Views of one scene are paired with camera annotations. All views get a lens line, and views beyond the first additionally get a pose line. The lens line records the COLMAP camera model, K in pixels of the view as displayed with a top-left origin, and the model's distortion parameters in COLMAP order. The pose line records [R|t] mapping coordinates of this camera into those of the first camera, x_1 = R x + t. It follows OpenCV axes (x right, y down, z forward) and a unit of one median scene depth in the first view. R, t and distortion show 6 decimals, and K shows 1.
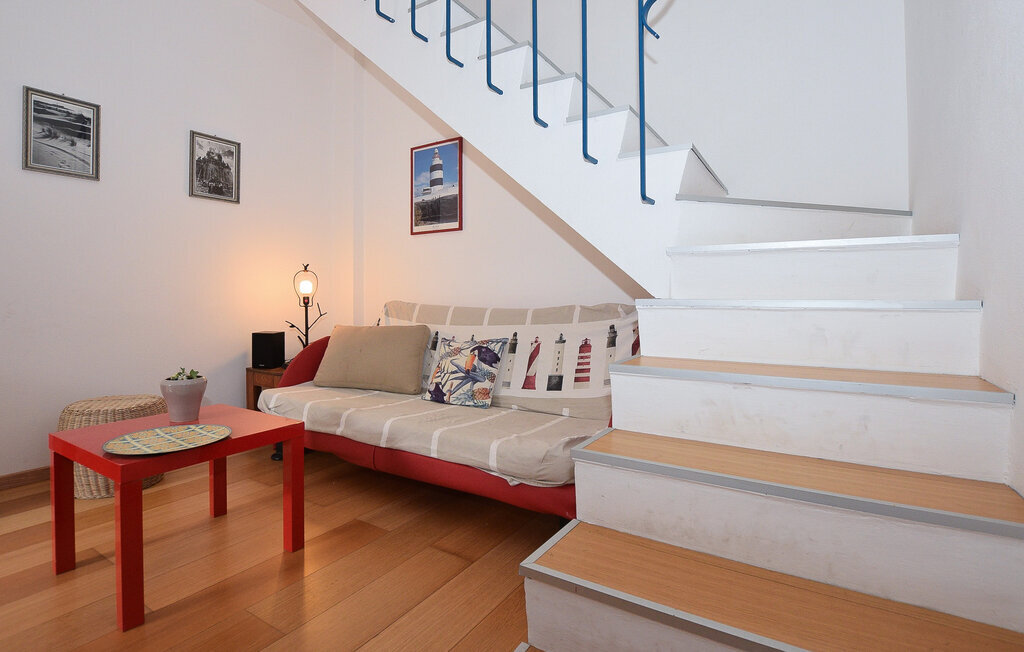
lens RADIAL K [[484.6, 0, 556.2], [0, 484.6, 303.2], [0, 0, 1]] dist [-0.021719, 0.001996]
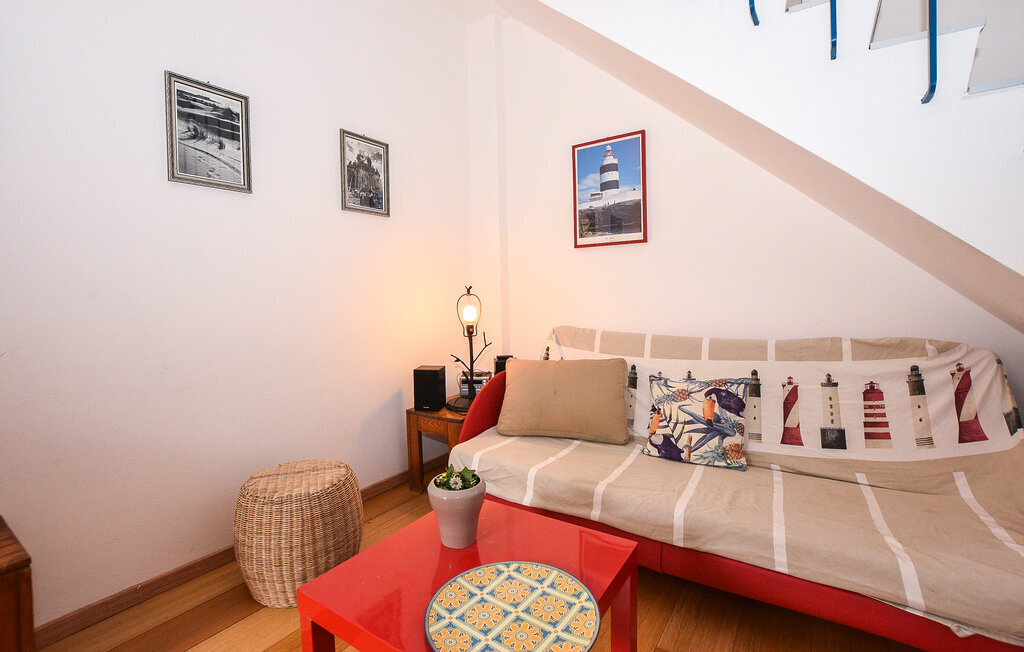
lens RADIAL K [[443.2, 0, 530.8], [0, 443.2, 312.6], [0, 0, 1]] dist [-0.019525, 0.002059]
pose [[0.999049, -0.015700, -0.040670, -0.437305], [0.017216, 0.999160, 0.037193, -0.071754], [0.040052, -0.037858, 0.998480, 0.257566]]
